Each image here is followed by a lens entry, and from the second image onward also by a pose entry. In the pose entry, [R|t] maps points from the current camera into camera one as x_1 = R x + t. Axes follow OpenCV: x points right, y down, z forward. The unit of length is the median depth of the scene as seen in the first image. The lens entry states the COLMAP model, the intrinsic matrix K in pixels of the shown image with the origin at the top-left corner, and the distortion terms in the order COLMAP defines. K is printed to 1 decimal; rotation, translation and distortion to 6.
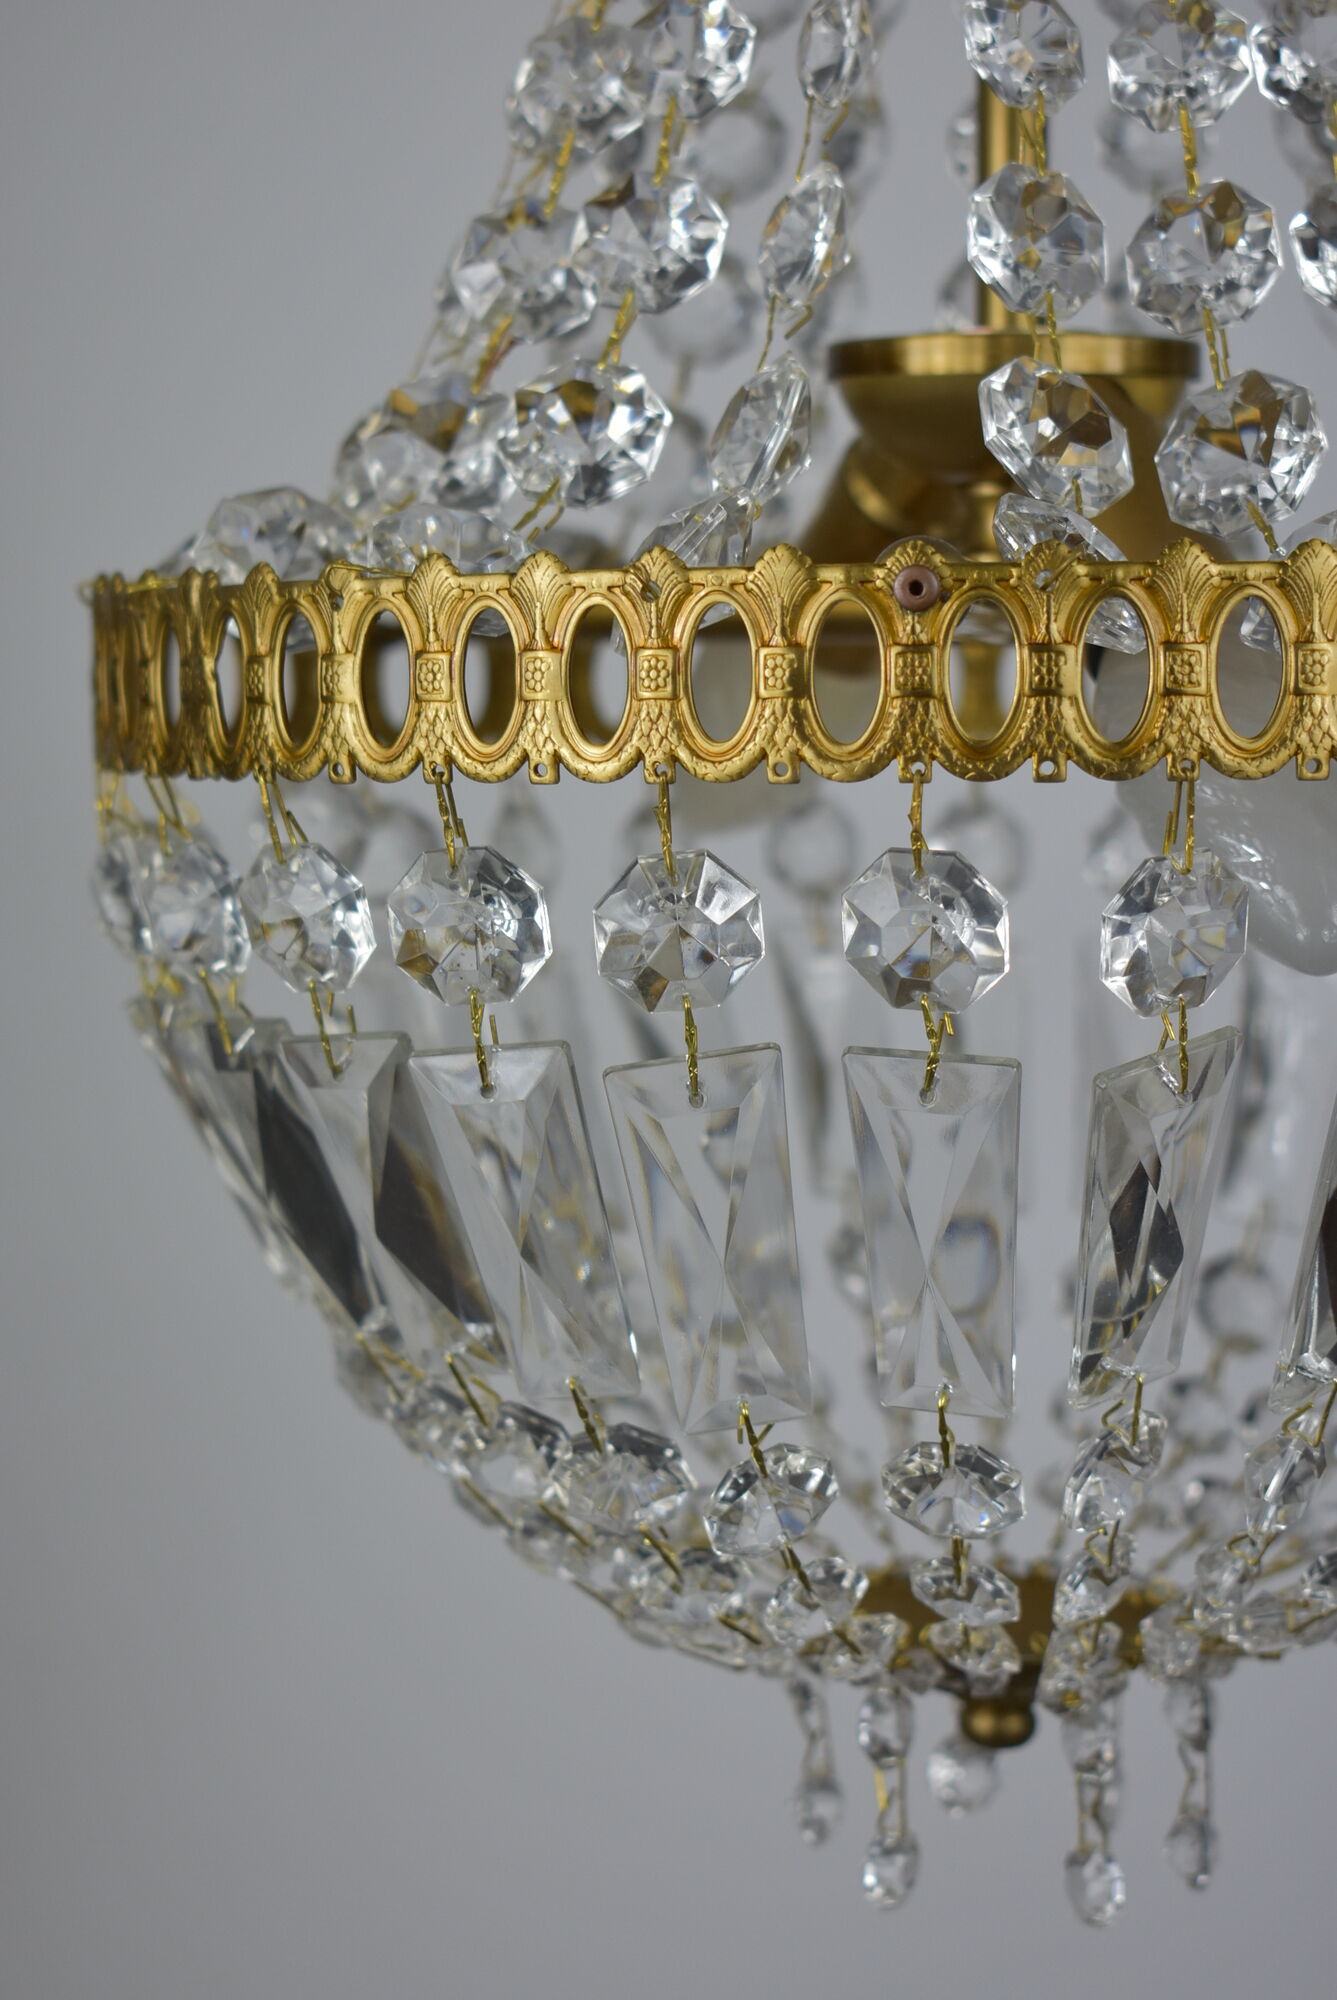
lens RADIAL K [[4231.3, 0, 668.5], [0, 4231.3, 1000.0], [0, 0, 1]] dist [0.076647, -0.125165]
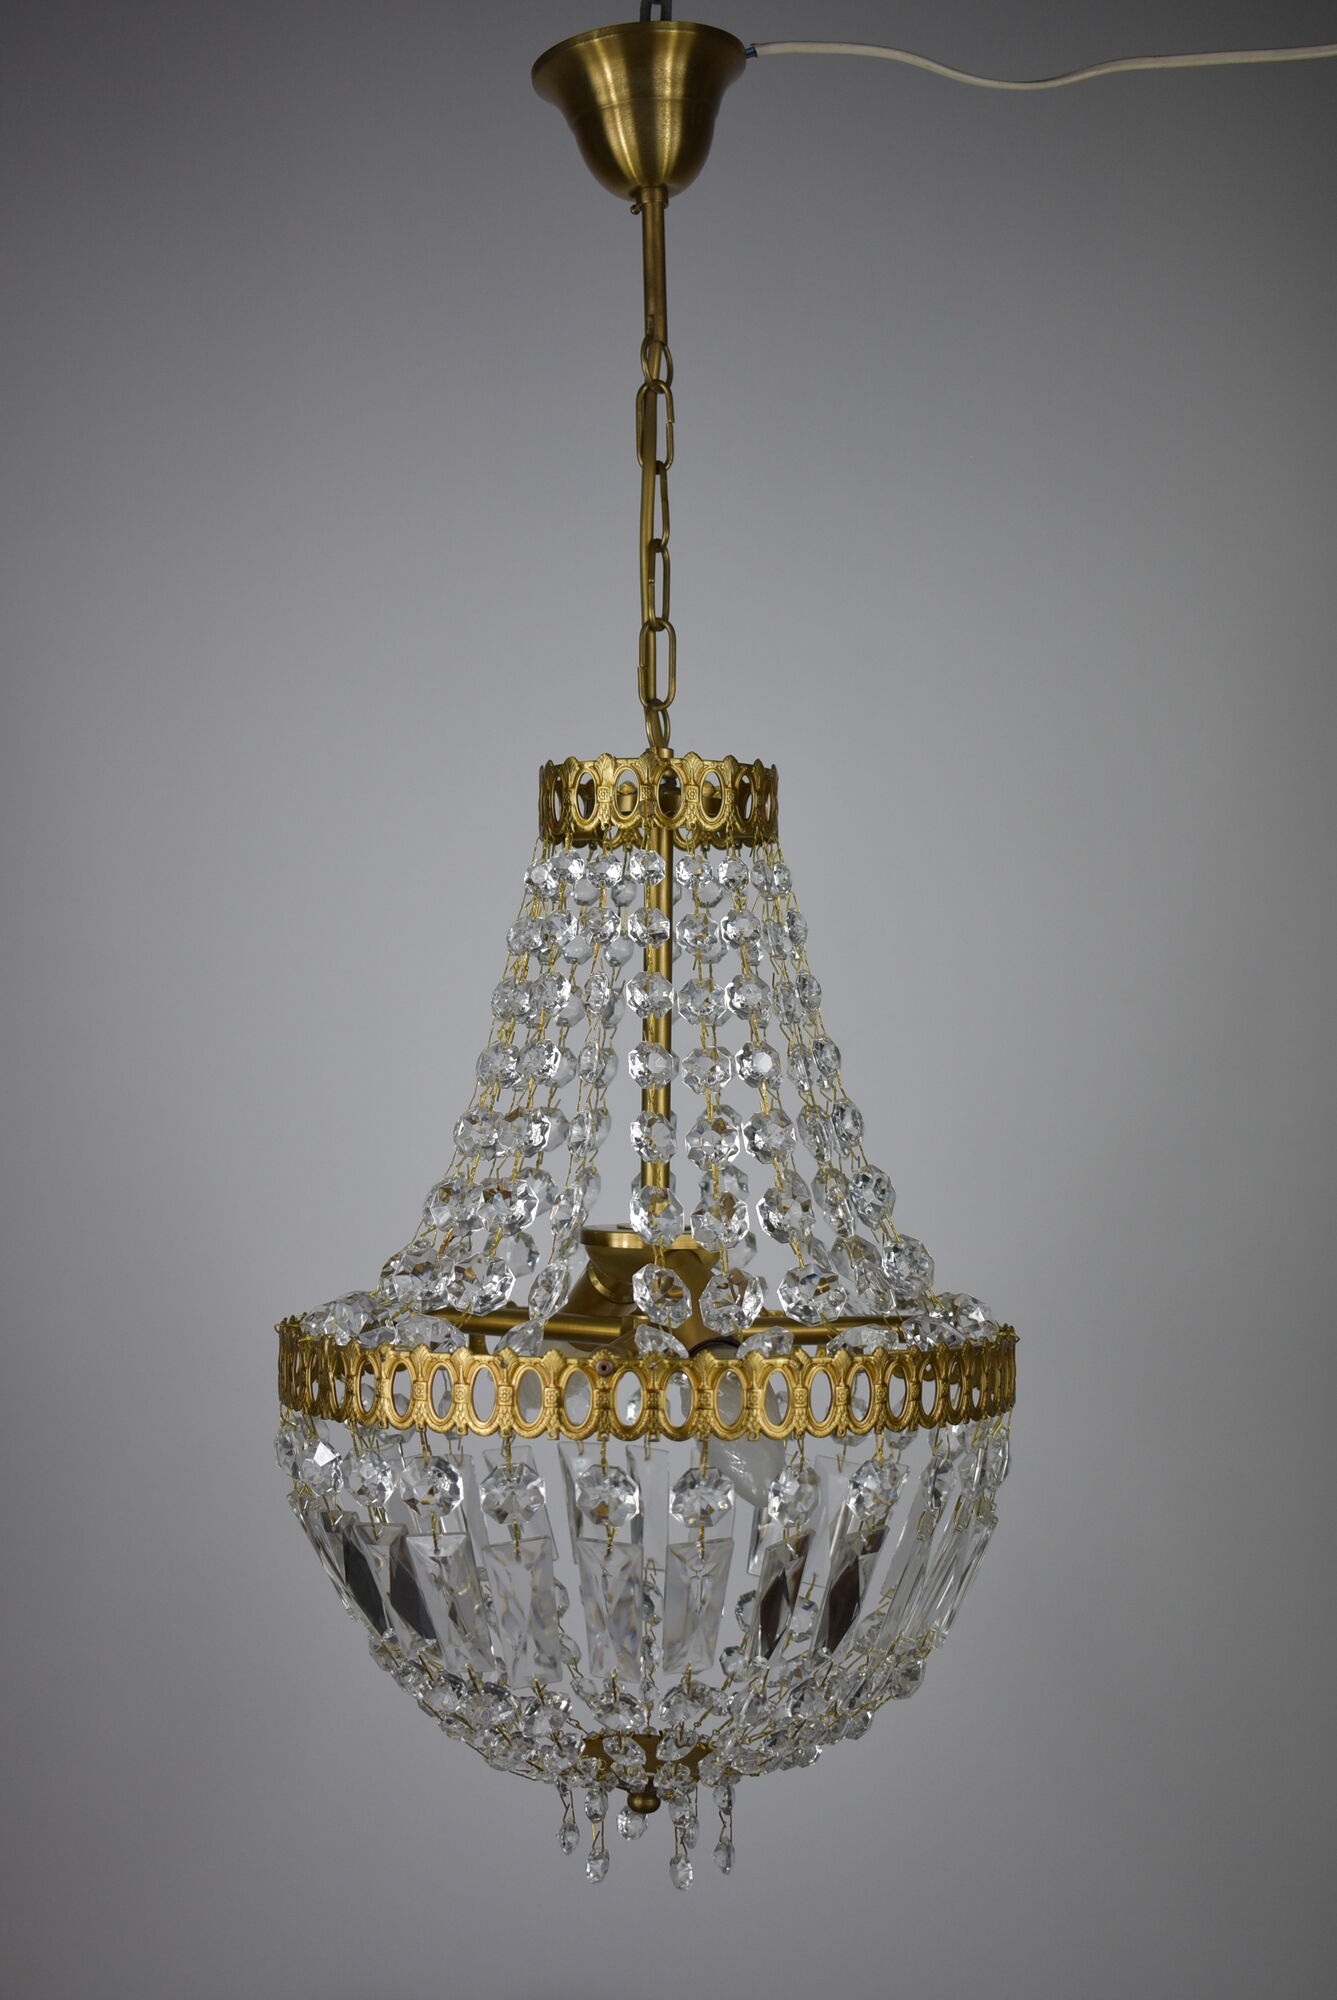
lens RADIAL K [[2451.8, 0, 637.6], [0, 2451.8, 1002.8], [0, 0, 1]] dist [-0.005518, 0.023115]
pose [[0.998958, 0.017179, 0.042277, 0.009124], [-0.011474, 0.991228, -0.131660, -0.105392], [-0.044168, 0.131038, 0.990393, -0.478071]]
